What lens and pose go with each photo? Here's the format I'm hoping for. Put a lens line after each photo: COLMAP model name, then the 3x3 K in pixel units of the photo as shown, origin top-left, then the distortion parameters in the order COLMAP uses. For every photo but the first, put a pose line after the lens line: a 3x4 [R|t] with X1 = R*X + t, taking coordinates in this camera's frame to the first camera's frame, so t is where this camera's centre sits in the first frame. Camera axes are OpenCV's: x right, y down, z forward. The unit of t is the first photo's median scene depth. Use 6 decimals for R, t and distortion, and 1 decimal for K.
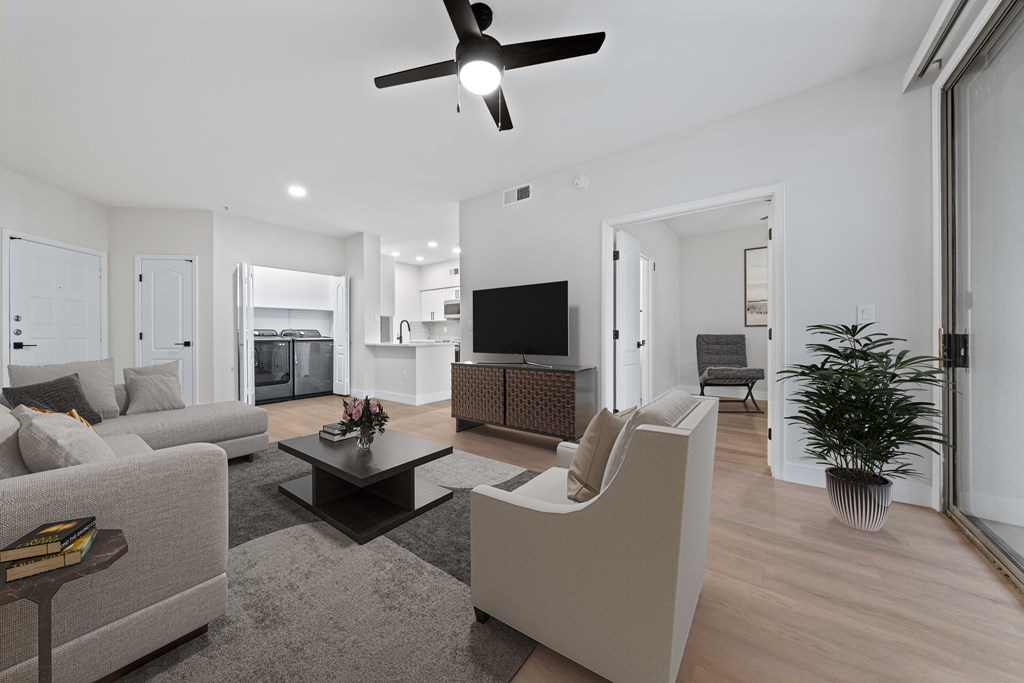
lens RADIAL K [[354.0, 0, 510.7], [0, 354.0, 331.5], [0, 0, 1]] dist [-0.000825, -0.000021]
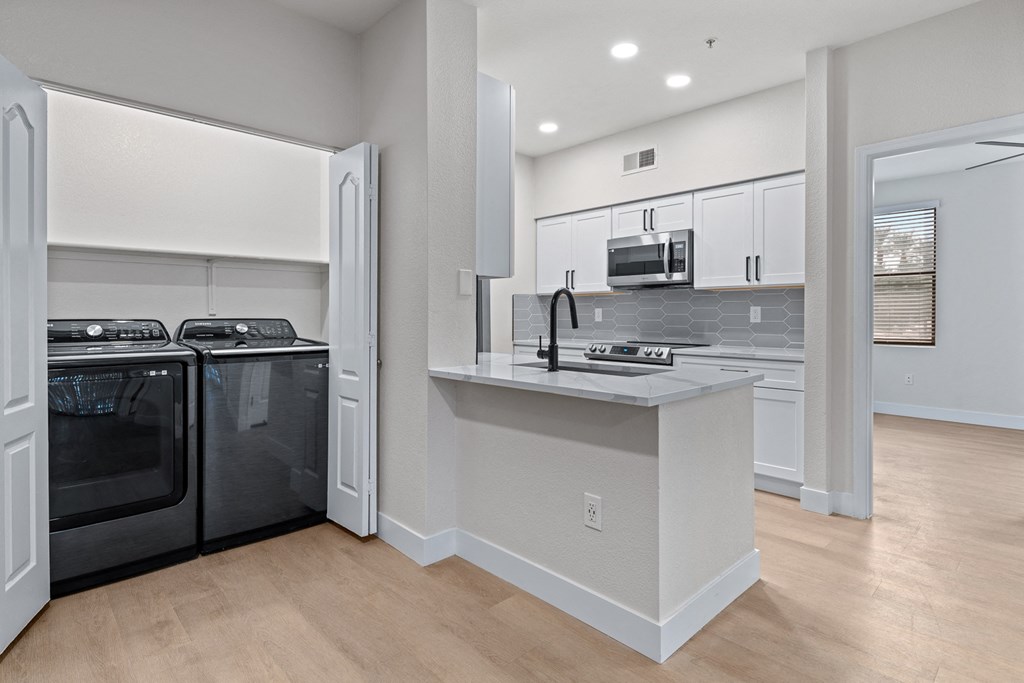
lens RADIAL K [[534.4, 0, 507.6], [0, 534.4, 307.0], [0, 0, 1]] dist [-0.002268, 0.009804]
pose [[0.985923, 0.004640, -0.167137, -0.263411], [-0.005314, 0.999979, -0.003583, -0.015790], [0.167117, 0.004421, 0.985927, 0.555203]]
